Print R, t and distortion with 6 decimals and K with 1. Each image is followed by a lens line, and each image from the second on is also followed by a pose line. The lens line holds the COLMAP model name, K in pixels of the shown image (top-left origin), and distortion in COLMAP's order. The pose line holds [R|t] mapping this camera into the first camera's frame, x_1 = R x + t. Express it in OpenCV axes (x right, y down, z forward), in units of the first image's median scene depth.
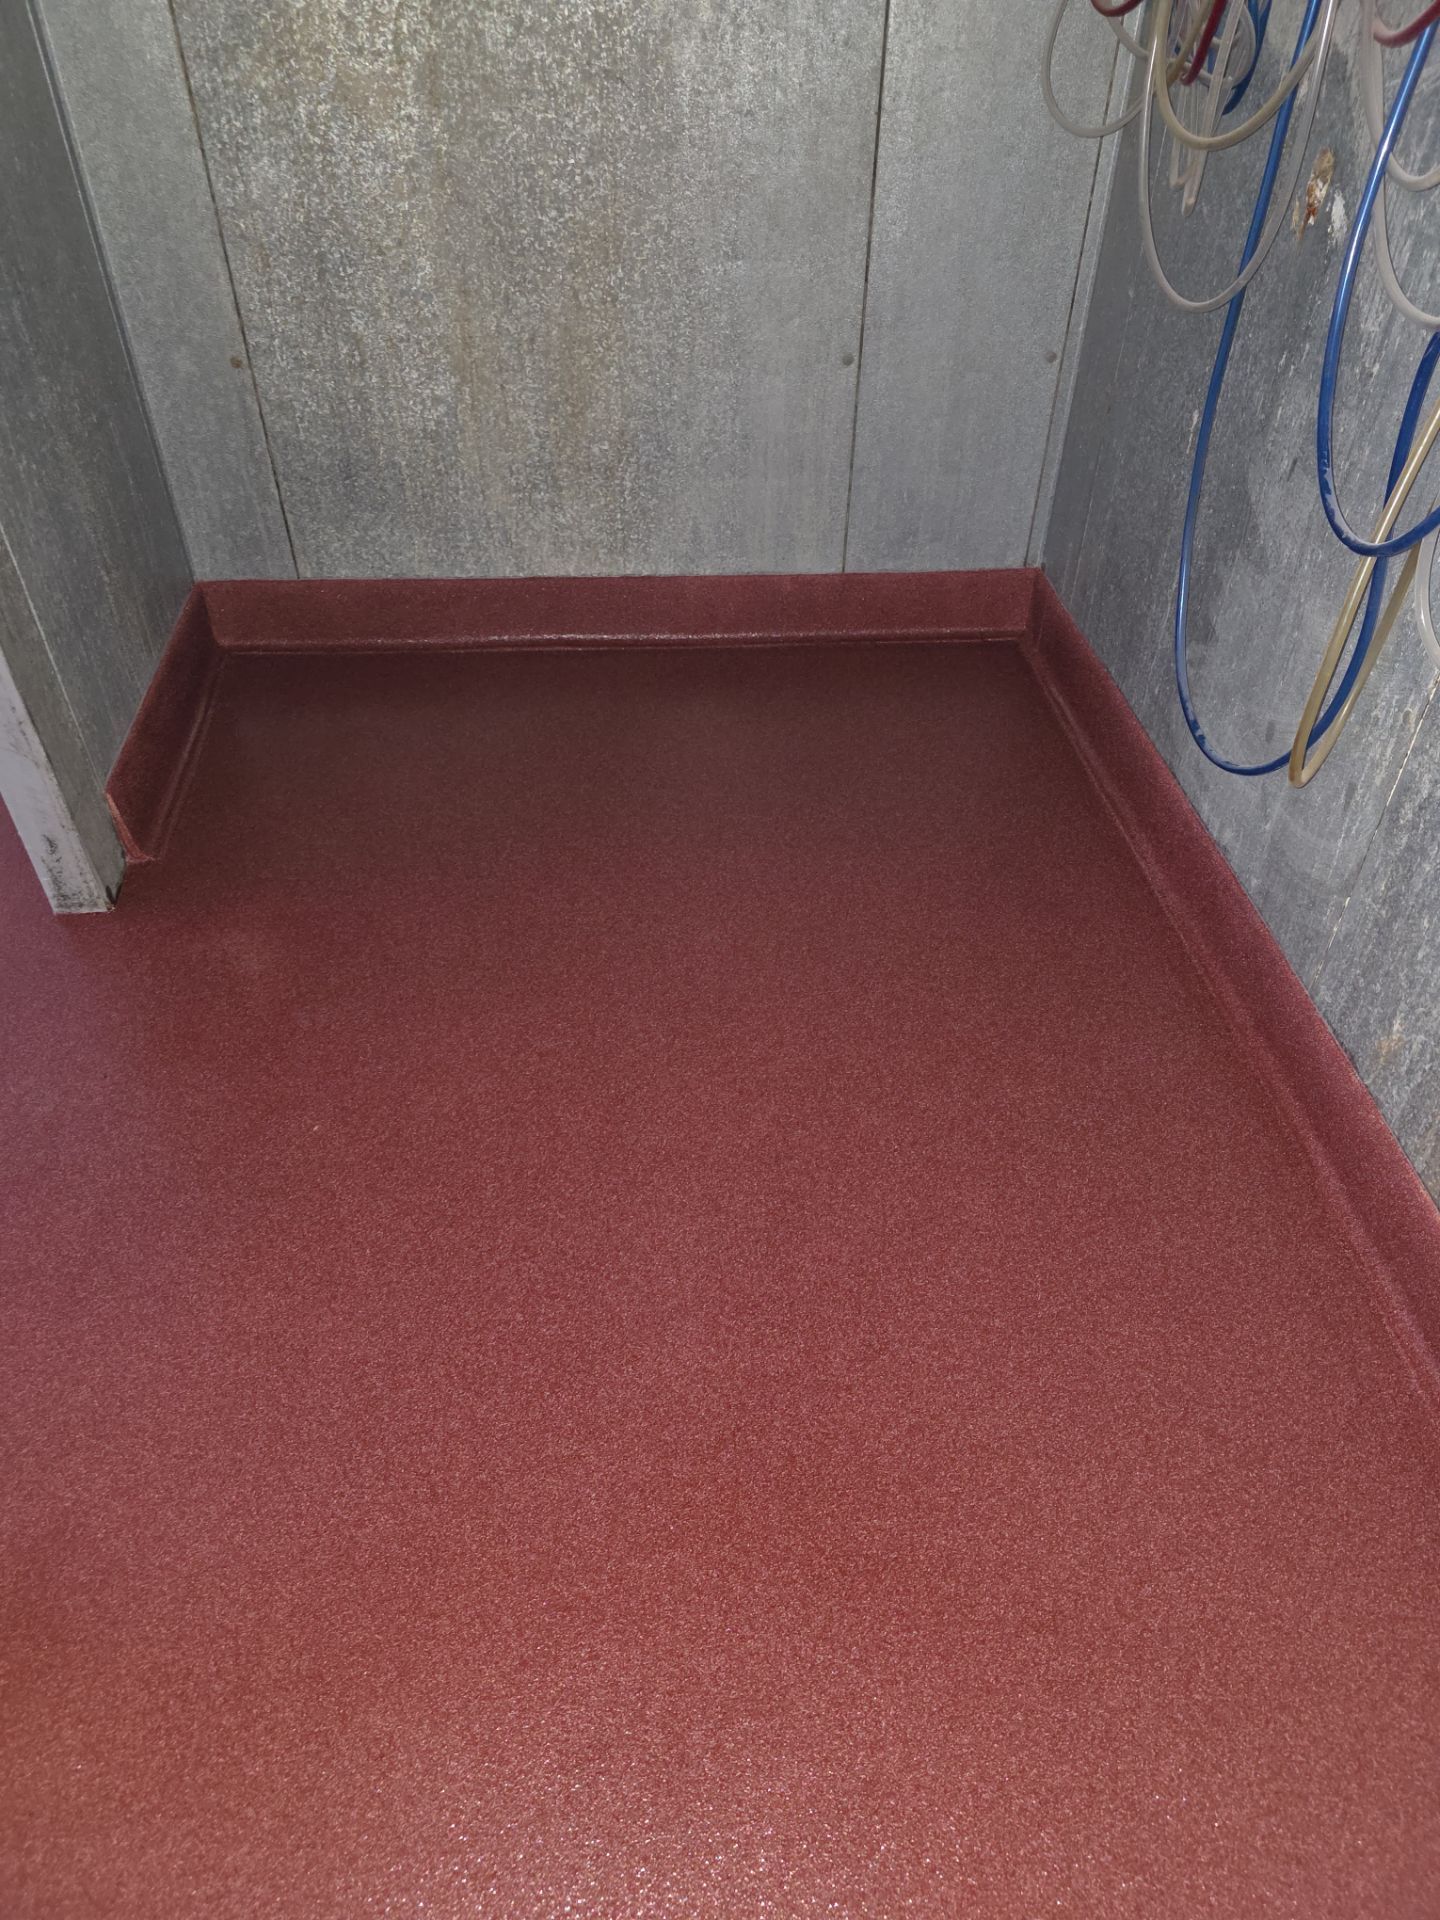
lens RADIAL K [[1292.2, 0, 720.0], [0, 1292.2, 960.0], [0, 0, 1]] dist [0.077068, -0.067552]
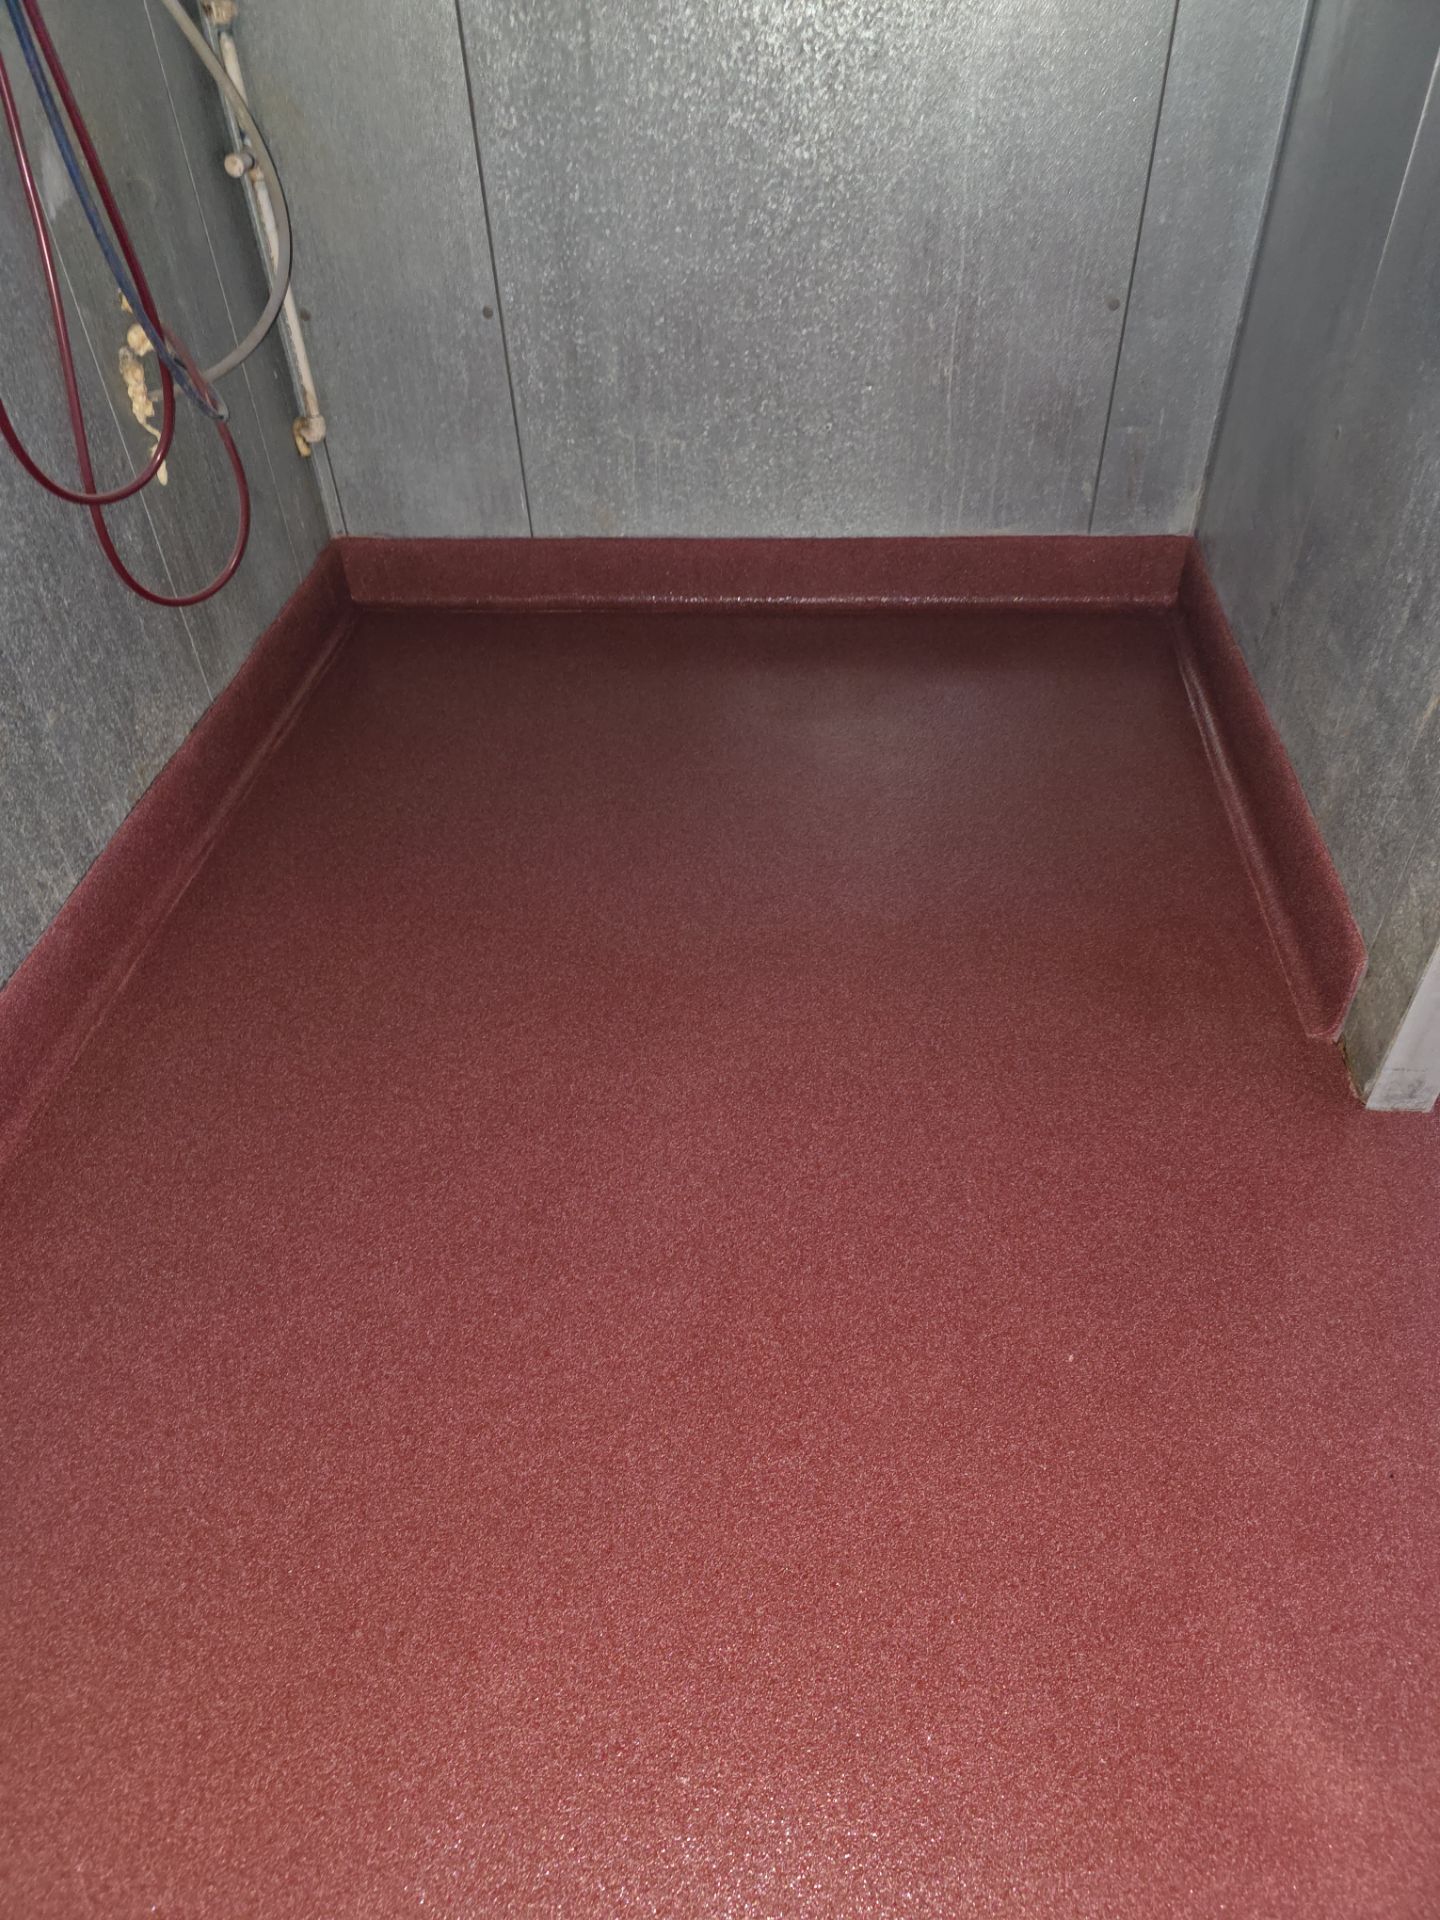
lens RADIAL K [[1292.2, 0, 720.0], [0, 1292.2, 960.0], [0, 0, 1]] dist [0.077068, -0.067552]
pose [[-0.989080, -0.086505, 0.119319, -0.175223], [0.110592, 0.099495, 0.988873, -0.750856], [-0.097414, 0.991271, -0.088842, 0.877085]]
